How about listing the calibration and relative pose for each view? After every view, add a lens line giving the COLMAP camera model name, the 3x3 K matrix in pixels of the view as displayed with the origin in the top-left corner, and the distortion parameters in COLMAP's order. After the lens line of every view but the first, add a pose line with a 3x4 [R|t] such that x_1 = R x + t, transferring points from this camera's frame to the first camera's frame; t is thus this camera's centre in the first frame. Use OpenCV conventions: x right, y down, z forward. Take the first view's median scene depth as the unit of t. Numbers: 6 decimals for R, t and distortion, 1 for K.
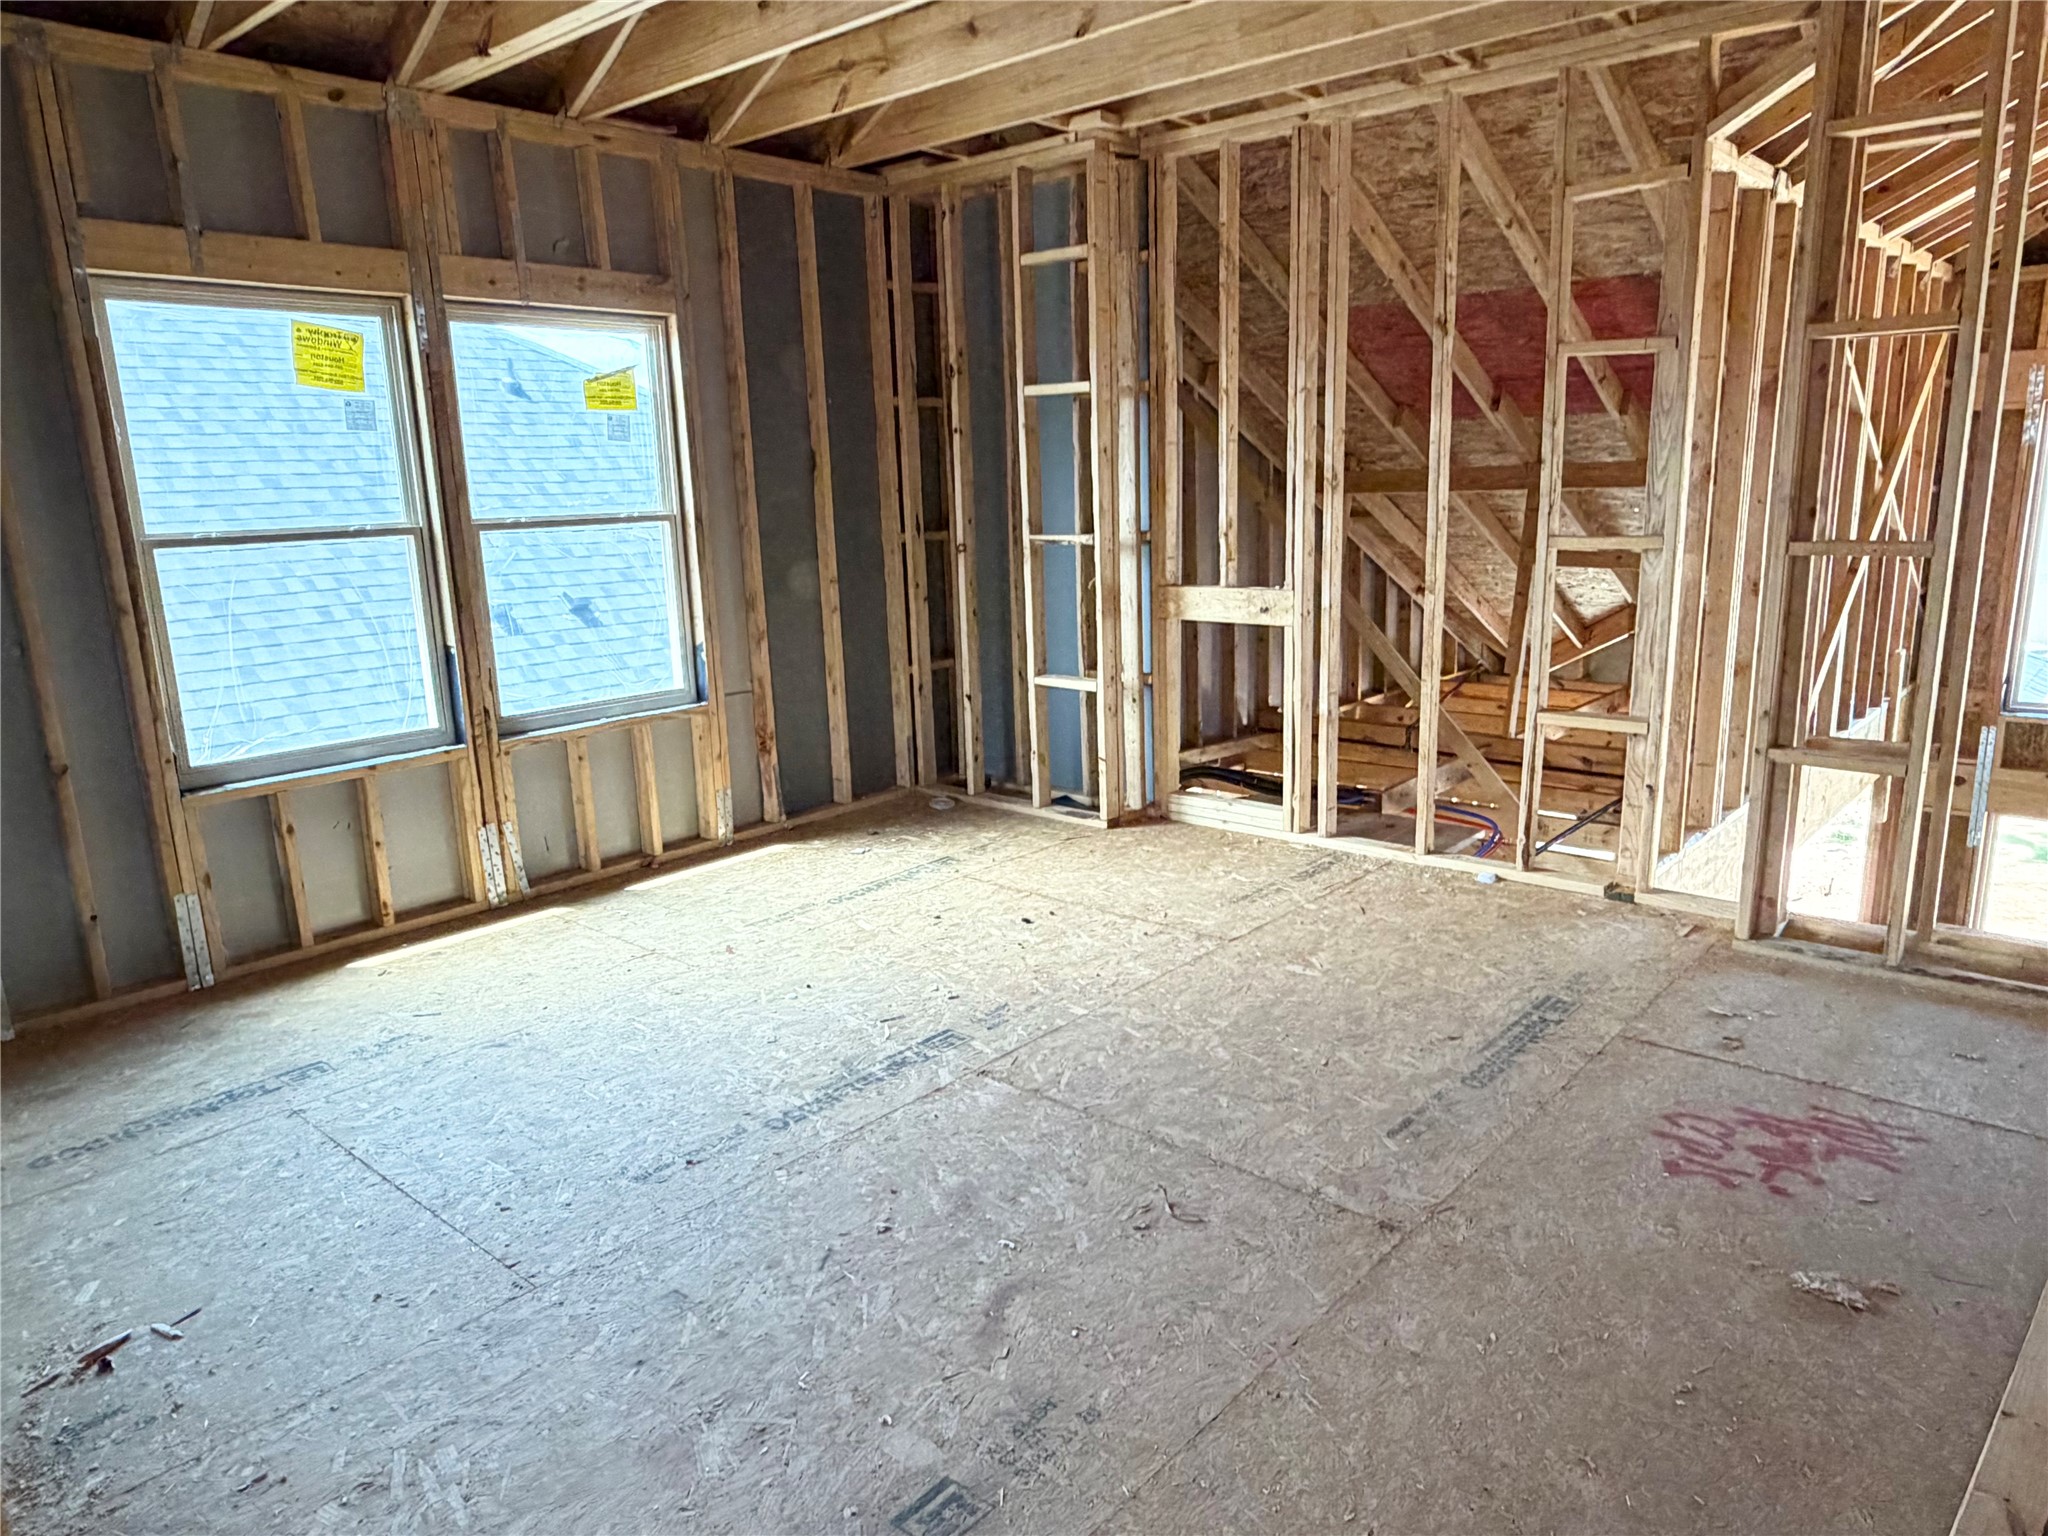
lens RADIAL K [[1355.0, 0, 1025.6], [0, 1355.0, 779.6], [0, 0, 1]] dist [0.004967, -0.002420]
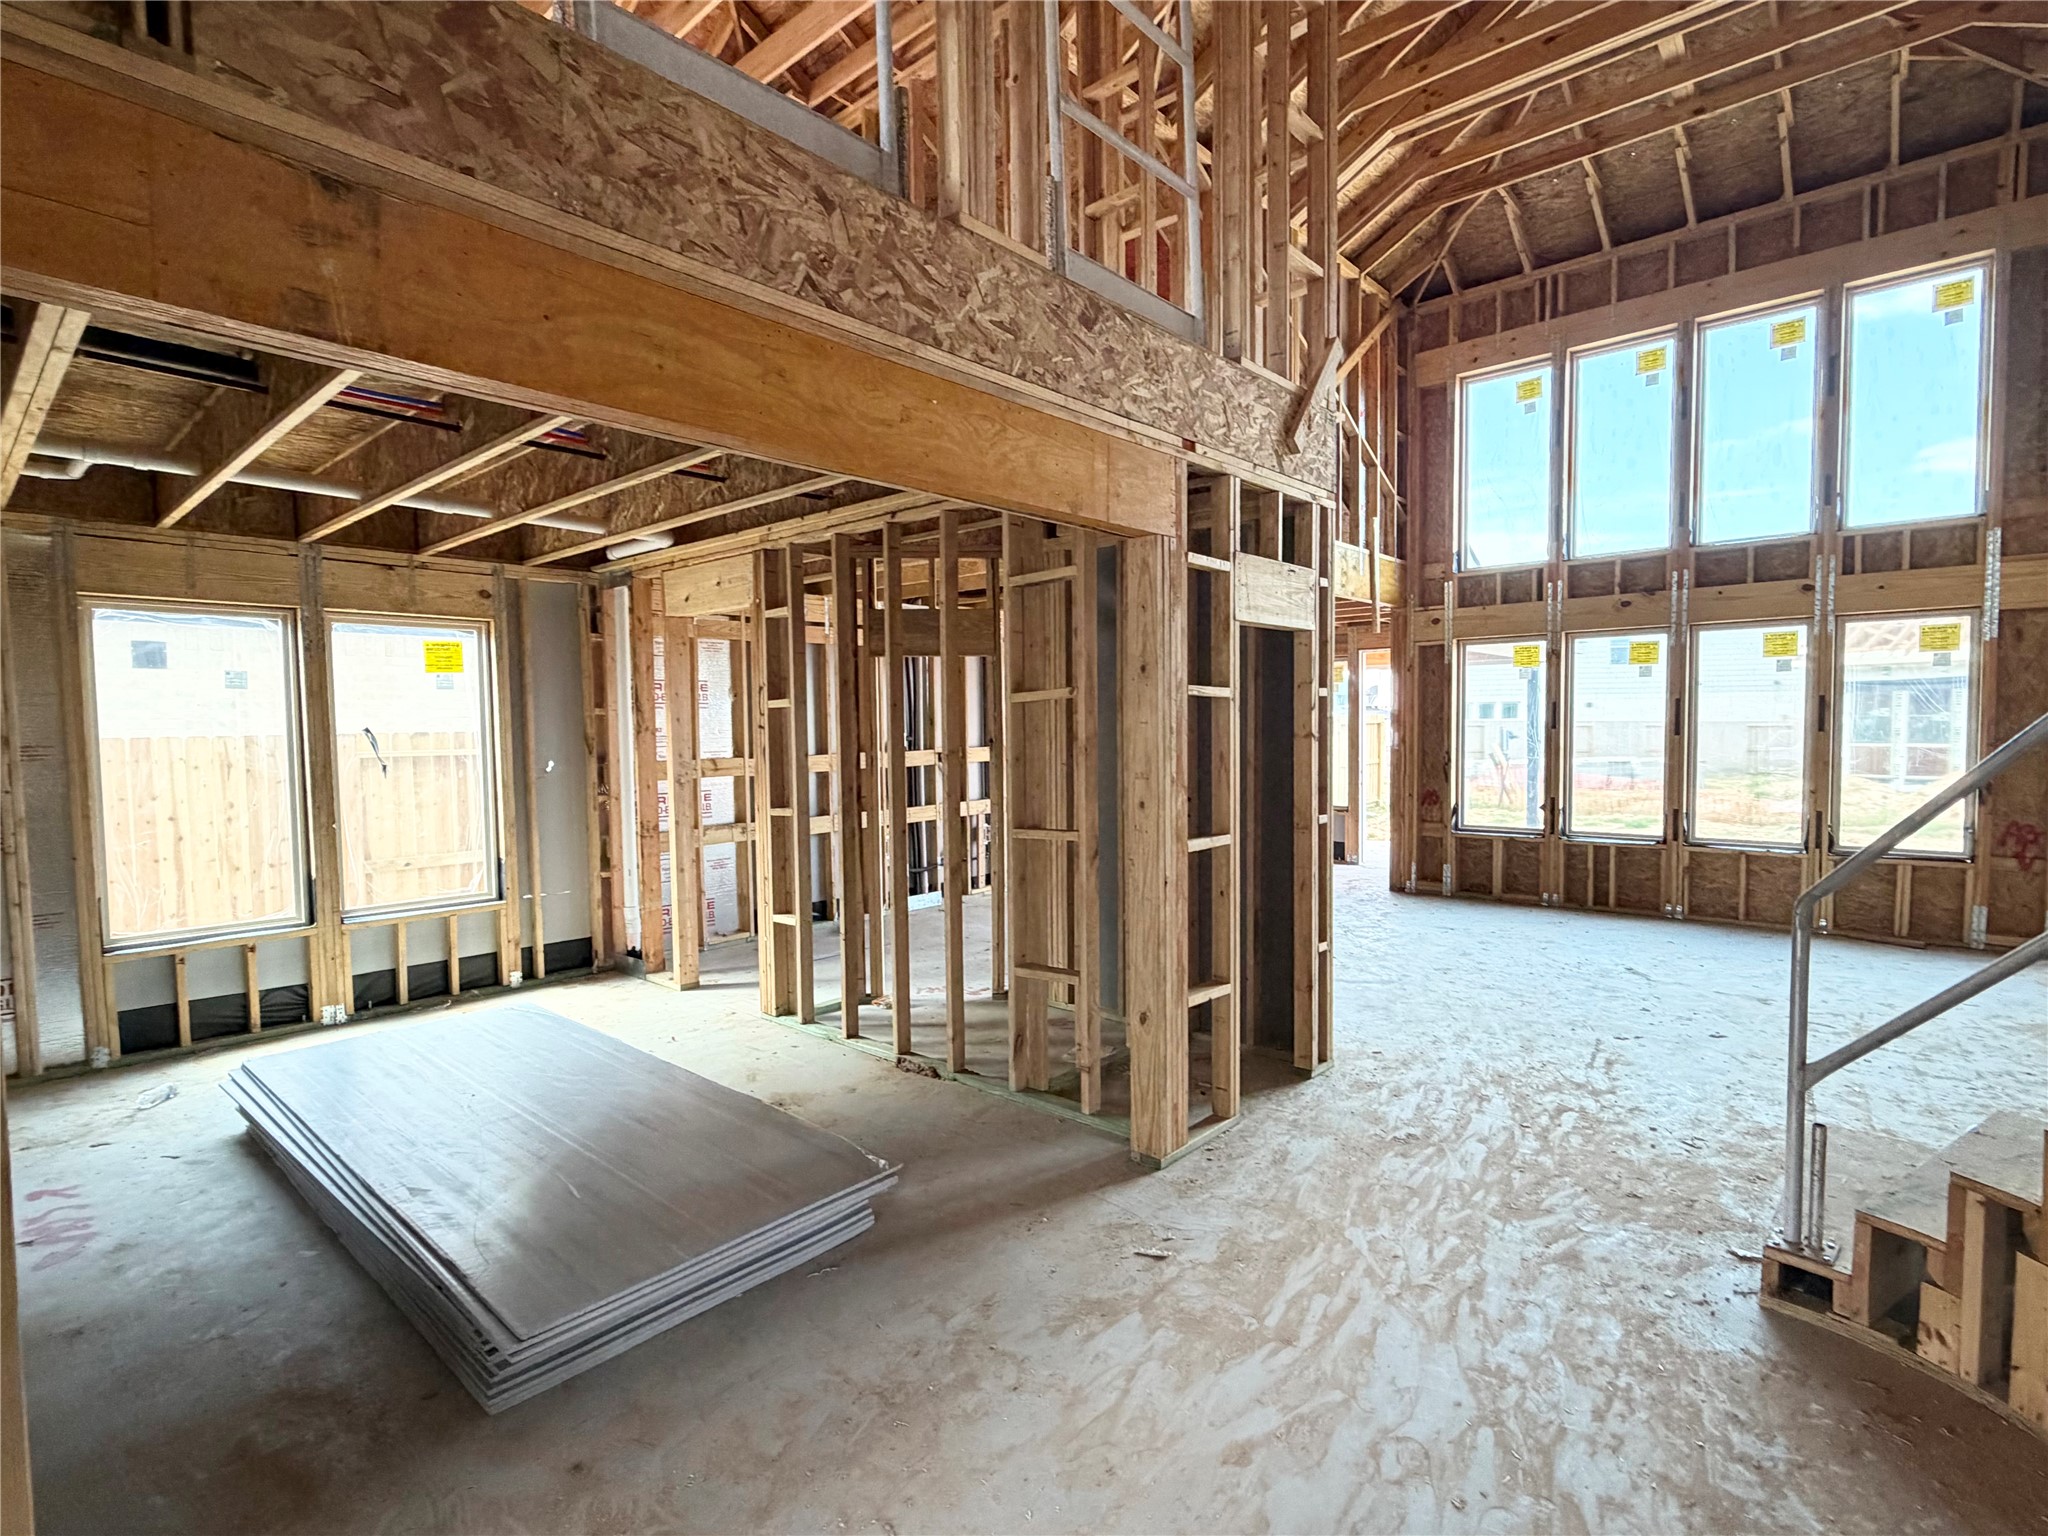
lens RADIAL K [[1002.6, 0, 1026.9], [0, 1002.6, 771.9], [0, 0, 1]] dist [0.003759, -0.001177]
pose [[0.999920, 0.012467, 0.002014, 0.334680], [-0.011904, 0.983726, -0.179282, 0.562782], [-0.004216, 0.179244, 0.983796, -0.126790]]
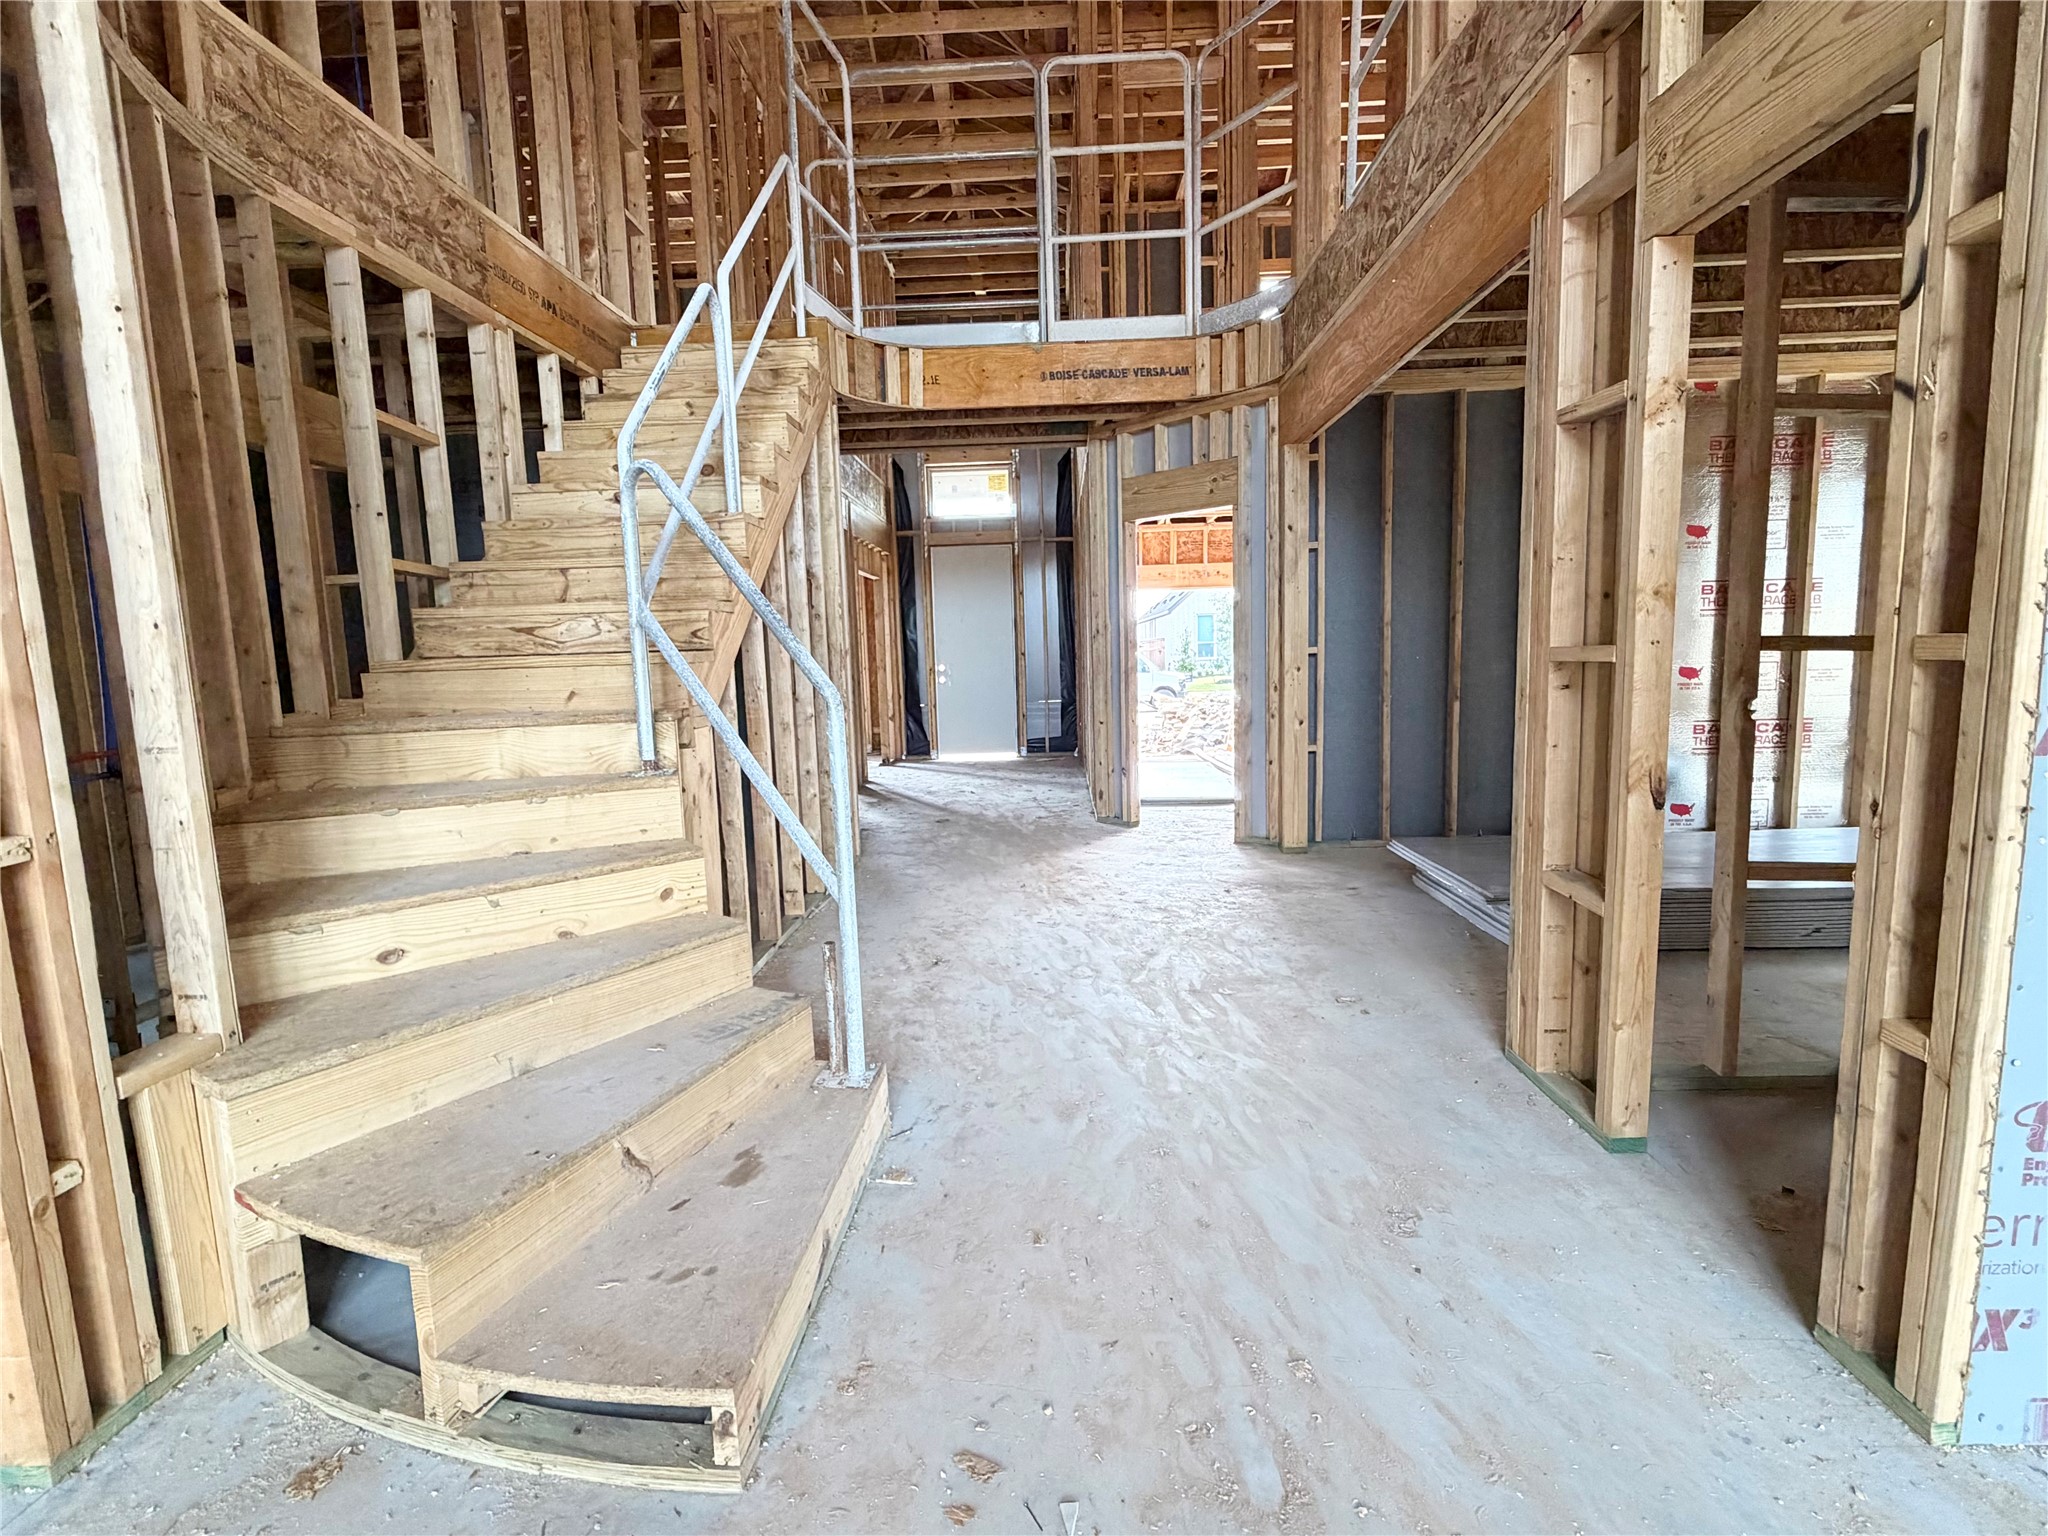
lens RADIAL K [[1002.6, 0, 1023.7], [0, 1002.6, 777.6], [0, 0, 1]] dist [0.003759, -0.001177]
pose [[-0.769441, 0.125840, -0.626199, 0.948414], [-0.096955, 0.946027, 0.309246, 0.421478], [0.631317, 0.298659, -0.715711, 0.766582]]
